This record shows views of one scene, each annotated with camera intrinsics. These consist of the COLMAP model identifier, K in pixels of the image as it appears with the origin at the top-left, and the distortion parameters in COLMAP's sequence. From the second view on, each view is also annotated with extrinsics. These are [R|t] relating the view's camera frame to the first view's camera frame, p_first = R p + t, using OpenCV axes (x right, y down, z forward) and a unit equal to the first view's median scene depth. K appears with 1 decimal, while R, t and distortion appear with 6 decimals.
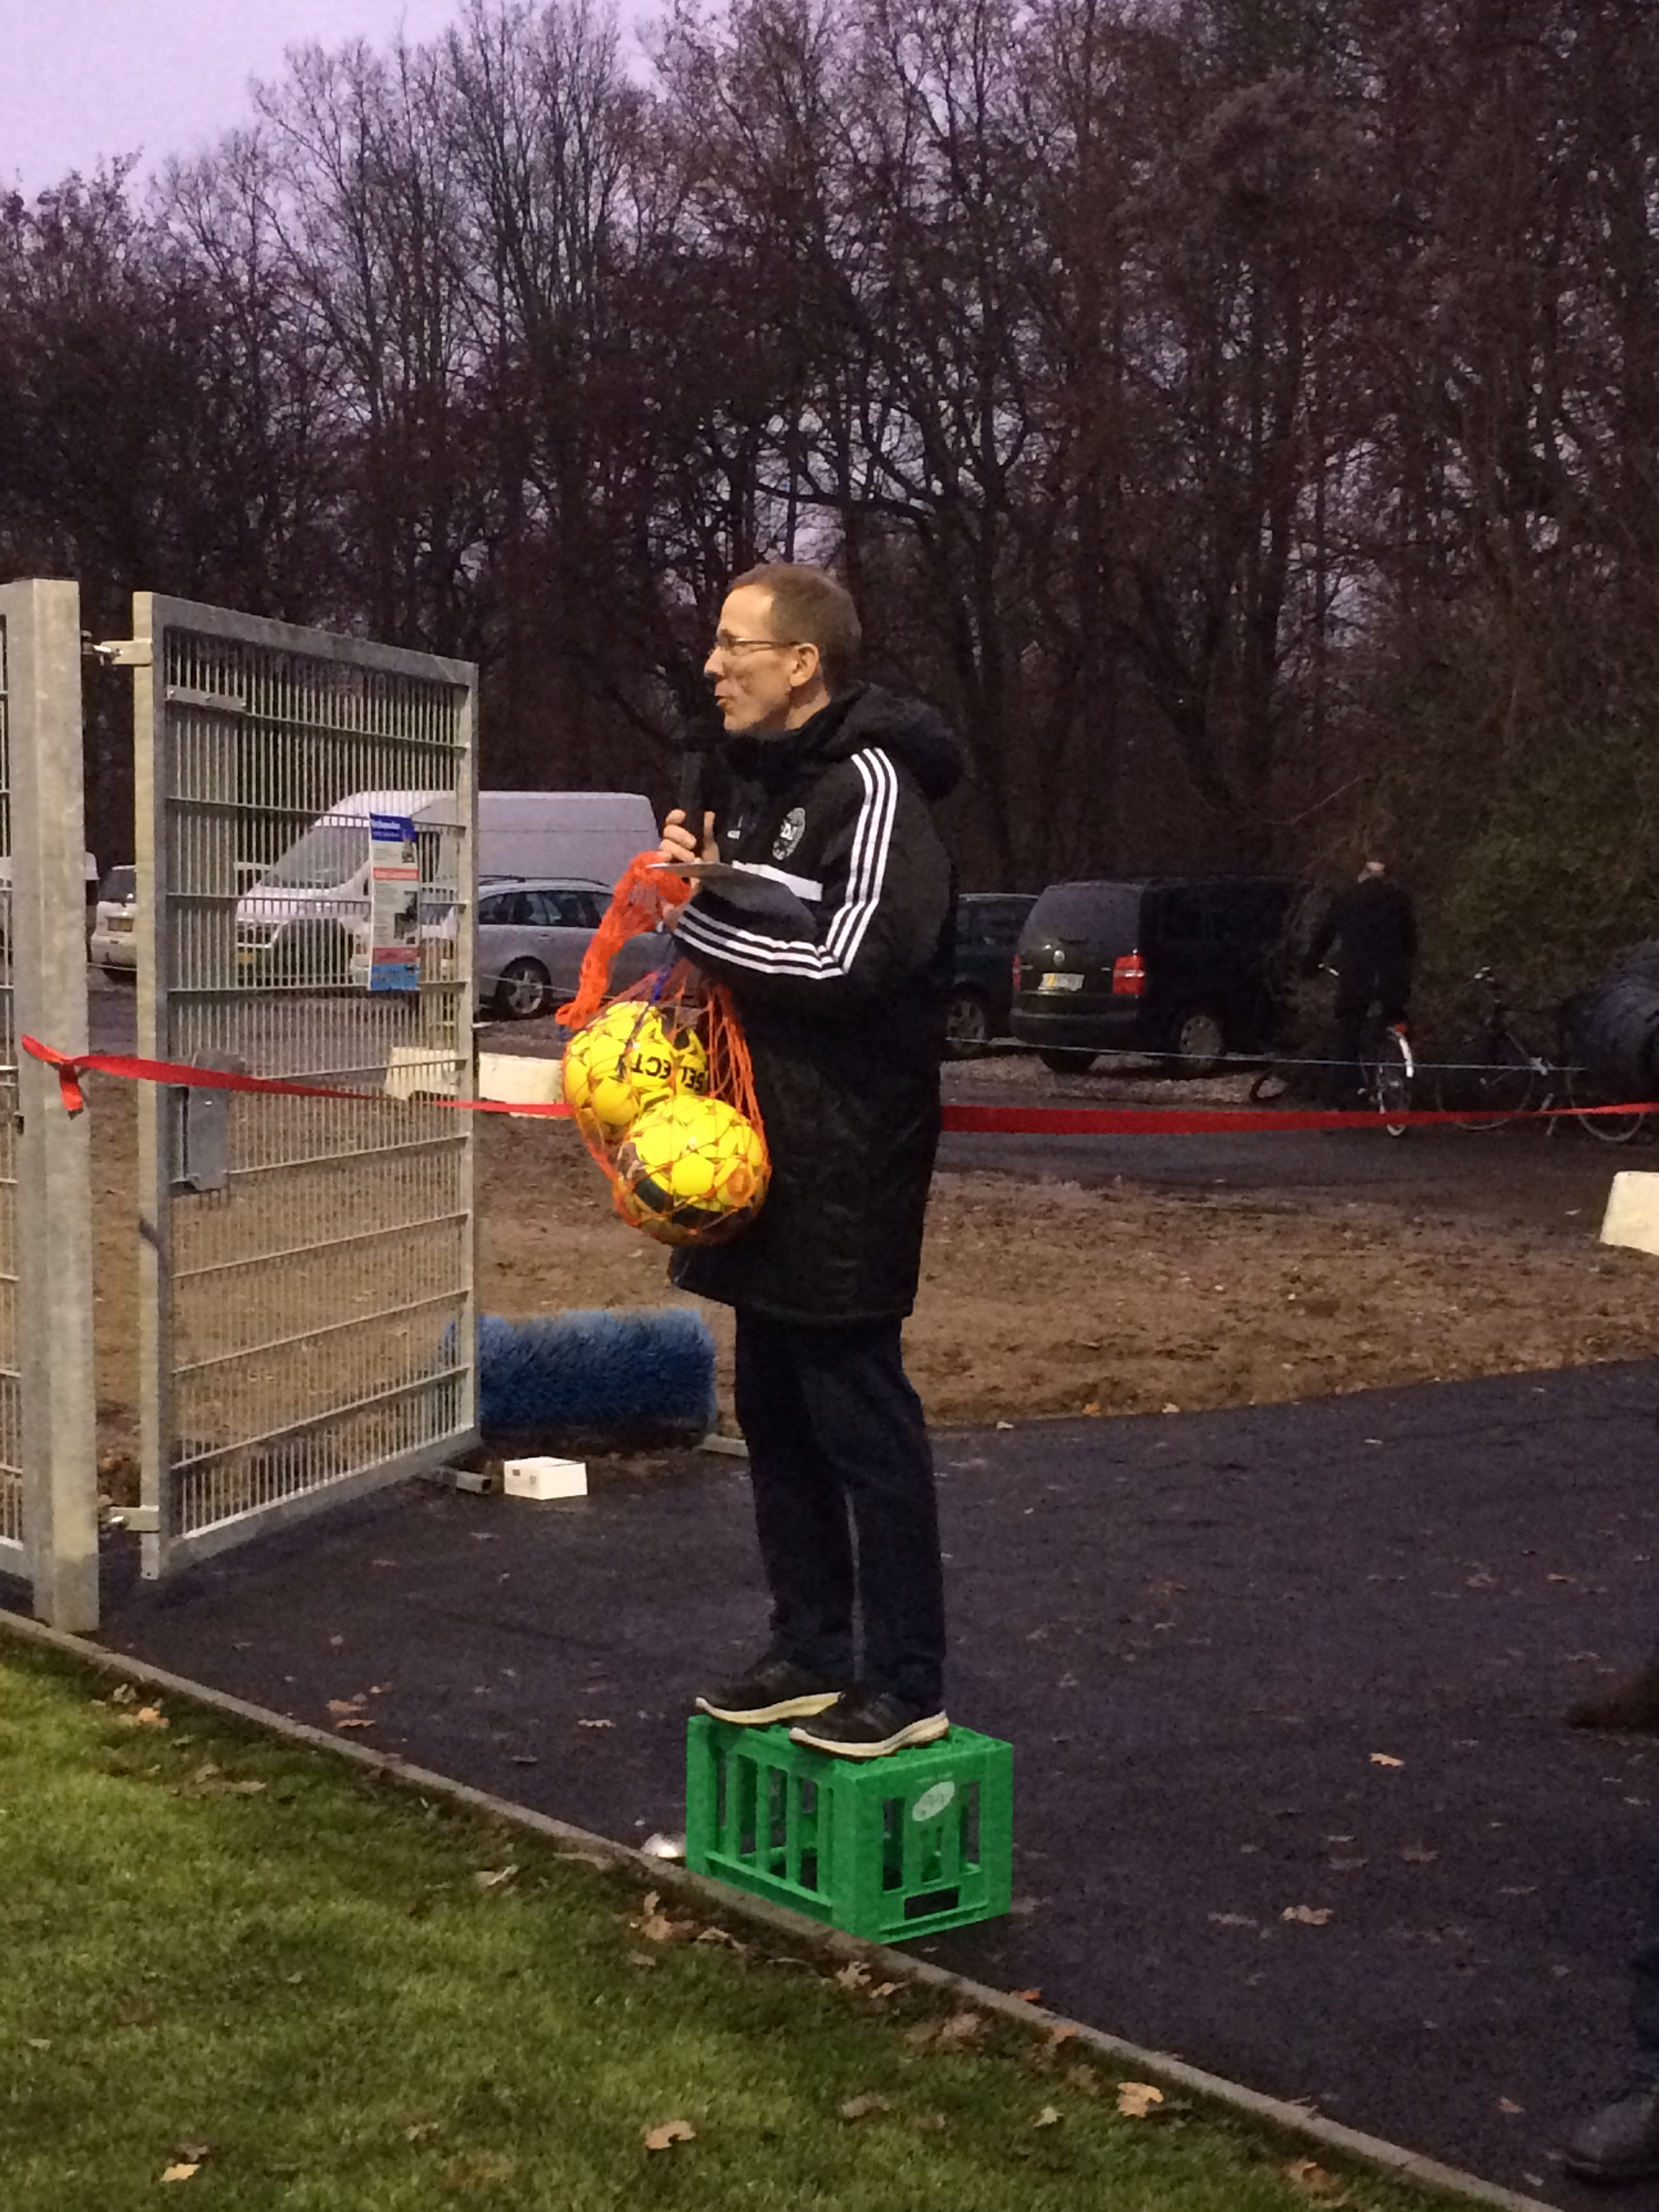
lens RADIAL K [[3582.9, 0, 829.5], [0, 3582.9, 1106.0], [0, 0, 1]] dist [0.067239, 0.076738]
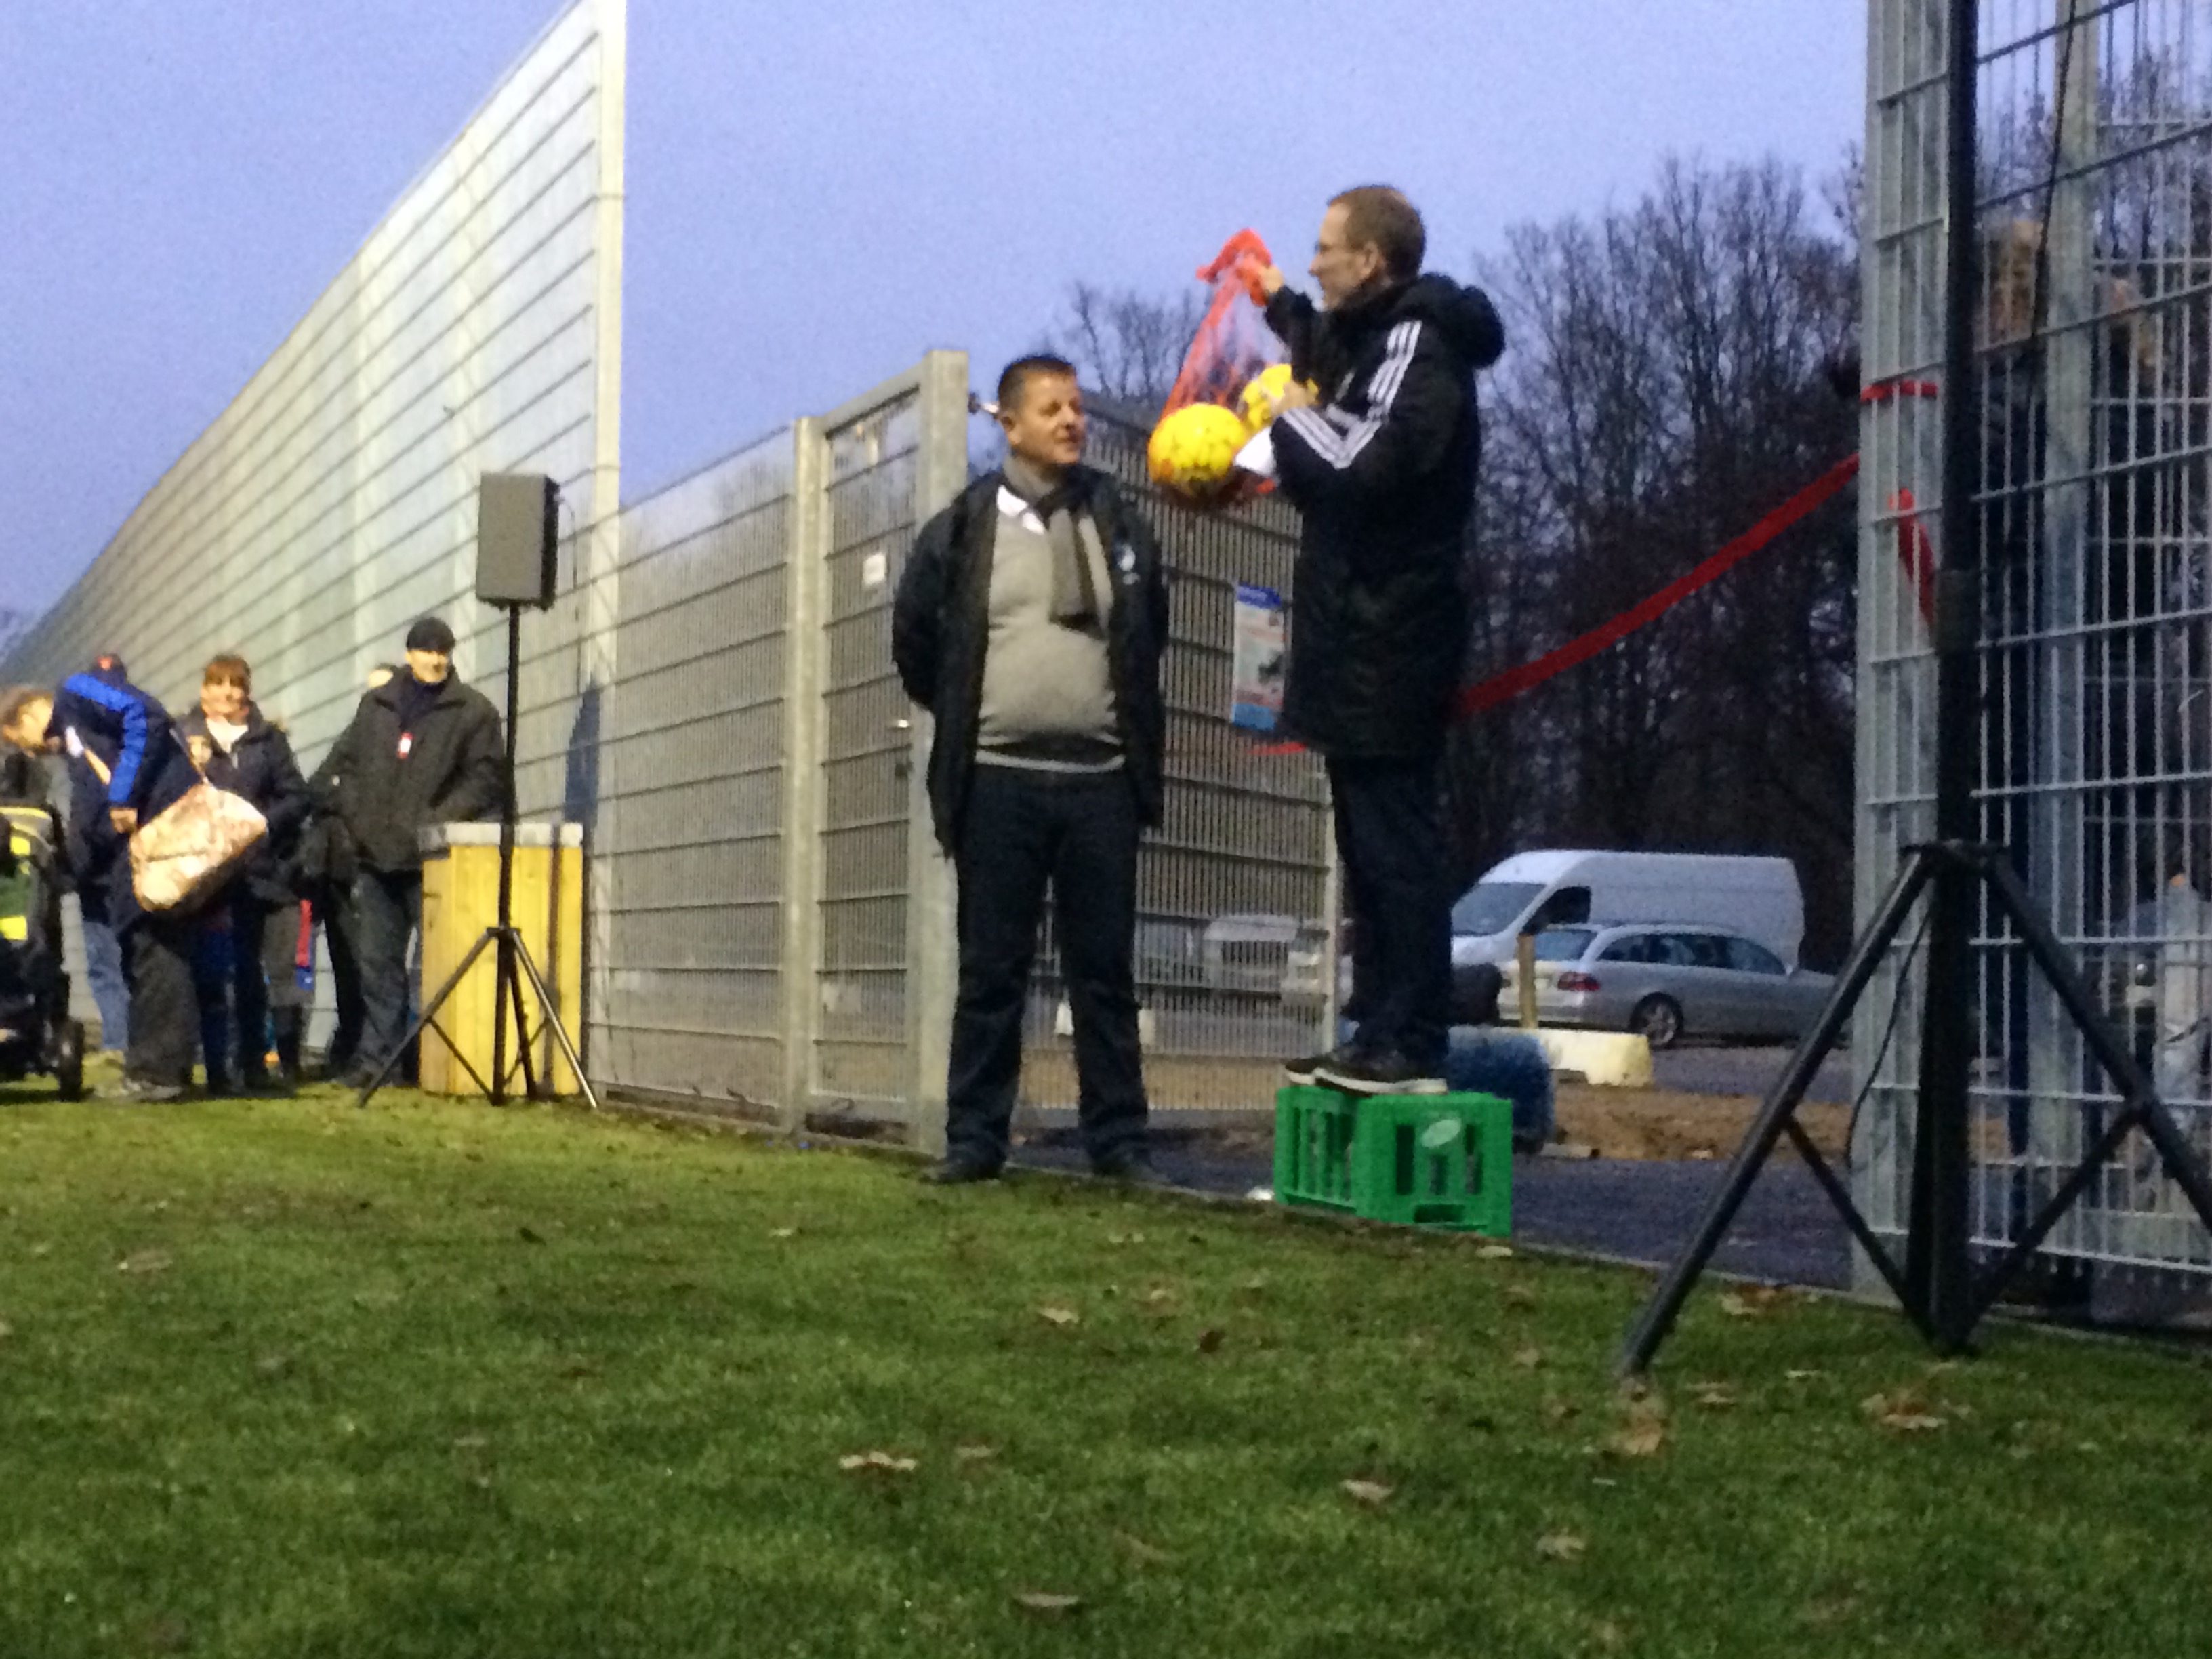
lens RADIAL K [[3360.6, 0, 1106.0], [0, 3360.6, 829.5], [0, 0, 1]] dist [0.116085, -0.007176]
pose [[0.961498, 0.006226, -0.274742, 0.167385], [-0.039142, 0.992653, -0.114489, 0.158814], [0.272011, 0.120835, 0.954678, -0.123019]]
